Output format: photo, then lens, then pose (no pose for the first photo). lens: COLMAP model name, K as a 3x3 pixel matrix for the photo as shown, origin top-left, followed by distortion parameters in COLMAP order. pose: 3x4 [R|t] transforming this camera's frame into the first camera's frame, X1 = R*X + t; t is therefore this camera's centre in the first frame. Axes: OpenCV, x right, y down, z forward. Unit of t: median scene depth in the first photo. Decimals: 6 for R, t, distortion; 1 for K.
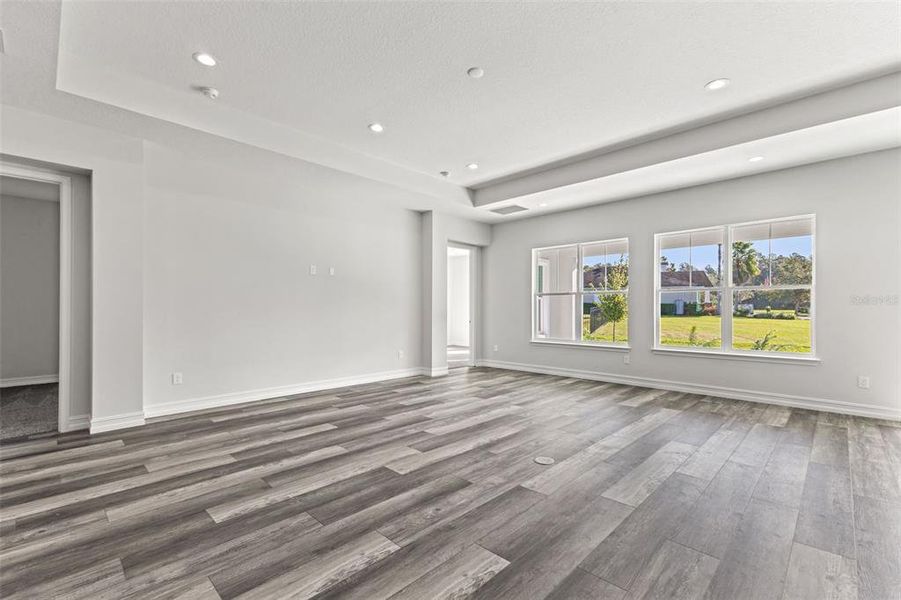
lens RADIAL K [[390.9, 0, 450.4], [0, 390.9, 310.7], [0, 0, 1]] dist [0.014421, -0.004945]
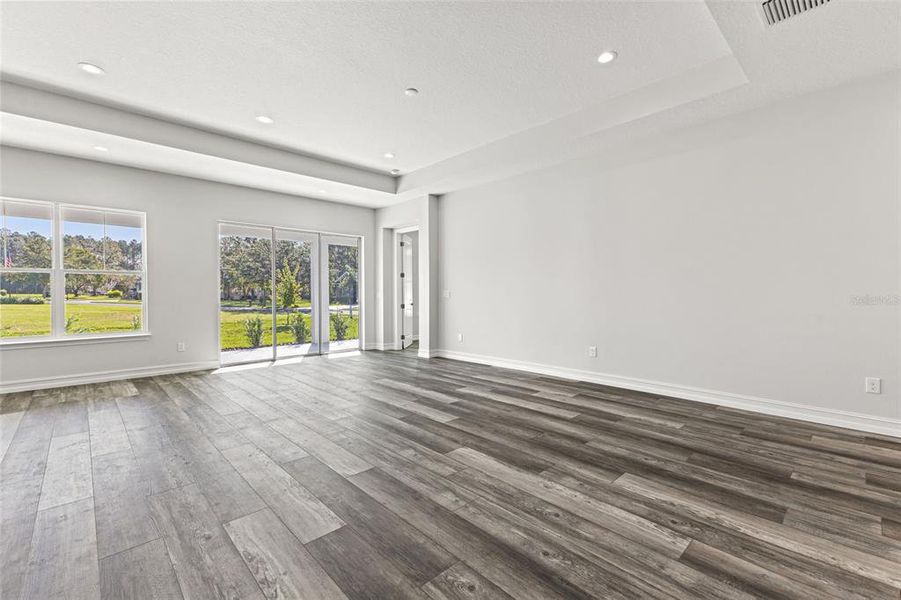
lens RADIAL K [[390.9, 0, 450.7], [0, 390.9, 296.0], [0, 0, 1]] dist [0.014421, -0.004945]
pose [[0.034573, -0.010283, 0.999349, -0.159524], [0.006896, 0.999926, 0.010050, 0.001068], [-0.999378, 0.006544, 0.034641, 0.027121]]
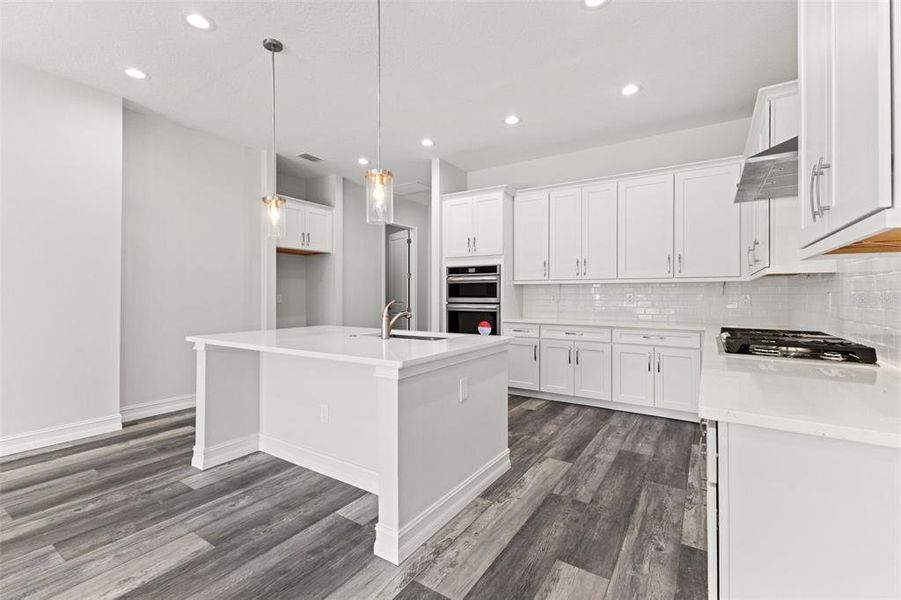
lens RADIAL K [[390.9, 0, 451.5], [0, 390.9, 295.2], [0, 0, 1]] dist [0.014421, -0.004945]
pose [[-0.980056, -0.003178, -0.198698, -0.067992], [-0.004620, 0.999966, 0.006791, -0.002214], [0.198670, 0.007573, -0.980037, 0.035775]]
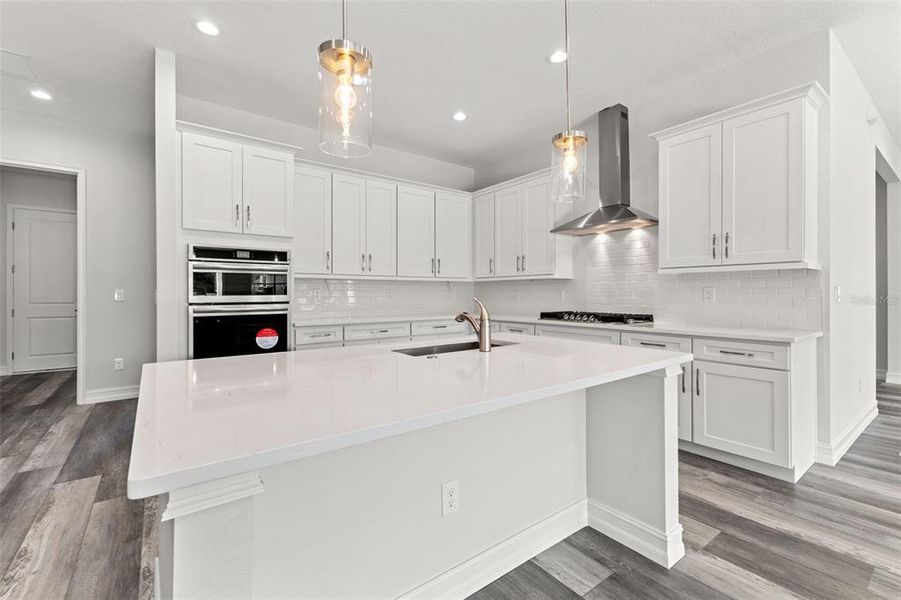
lens RADIAL K [[390.9, 0, 455.1], [0, 390.9, 295.7], [0, 0, 1]] dist [0.014421, -0.004945]
pose [[-0.148265, 0.003392, -0.988942, 0.193266], [-0.005044, 0.999979, 0.004186, 0.004496], [0.988935, 0.005609, -0.148245, -0.332354]]
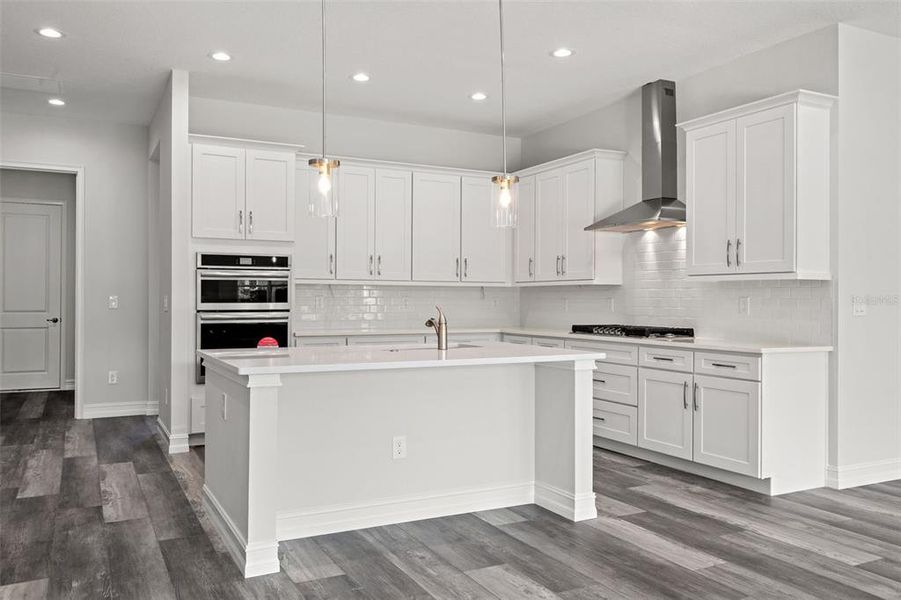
lens RADIAL K [[721.2, 0, 458.0], [0, 721.2, 303.4], [0, 0, 1]] dist [0.012795, -0.003260]
pose [[-0.310525, 0.000321, -0.950565, 0.502734], [-0.010614, 0.999936, 0.003805, 0.001747], [0.950506, 0.011271, -0.310502, -0.147880]]
